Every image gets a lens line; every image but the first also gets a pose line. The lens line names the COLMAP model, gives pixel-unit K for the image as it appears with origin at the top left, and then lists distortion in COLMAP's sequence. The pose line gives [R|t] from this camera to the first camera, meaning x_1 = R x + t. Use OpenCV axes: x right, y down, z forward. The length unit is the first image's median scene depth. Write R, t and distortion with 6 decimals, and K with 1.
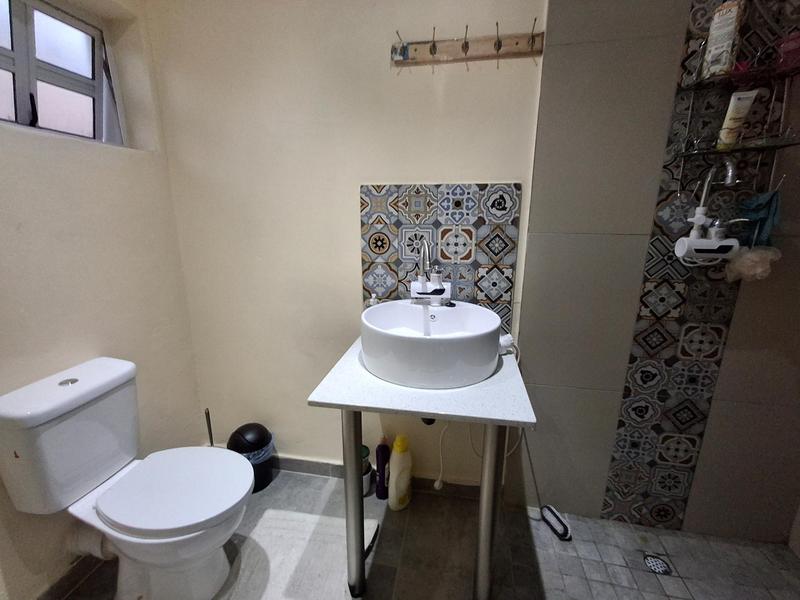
lens RADIAL K [[368.4, 0, 396.3], [0, 368.4, 301.6], [0, 0, 1]] dist [0.004014, 0.002787]
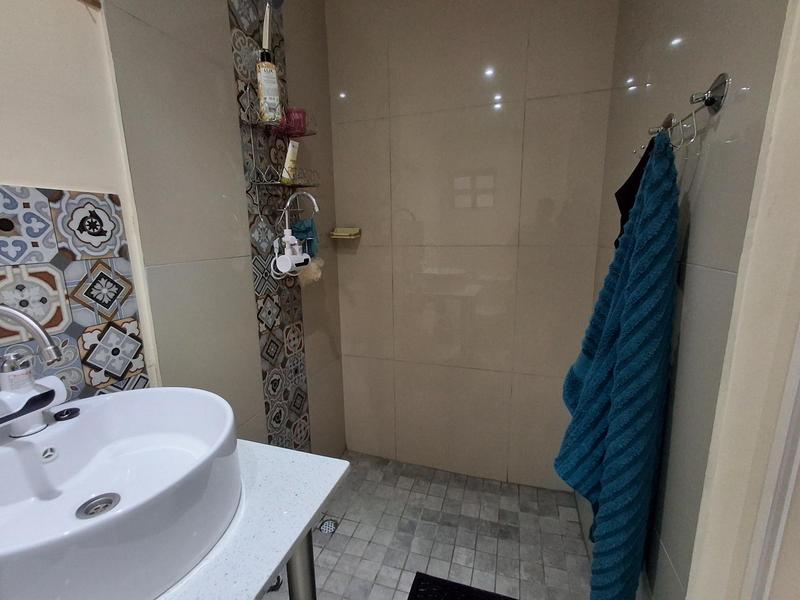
lens RADIAL K [[368.4, 0, 399.6], [0, 368.4, 300.6], [0, 0, 1]] dist [0.004014, 0.002787]
pose [[0.121863, -0.194069, 0.973389, -0.279175], [0.252223, 0.954561, 0.158738, -0.111435], [-0.959965, 0.226167, 0.165275, 0.423568]]
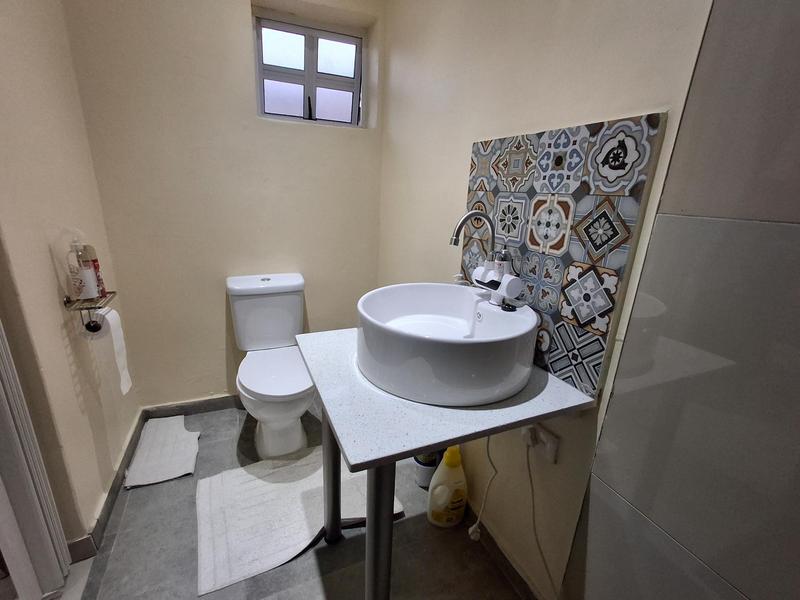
lens RADIAL K [[368.4, 0, 398.6], [0, 368.4, 303.8], [0, 0, 1]] dist [0.004014, 0.002787]
pose [[0.552116, 0.270087, -0.788810, 0.588023], [-0.238680, 0.957684, 0.160849, -0.062201], [0.798874, 0.099465, 0.593217, 0.415832]]
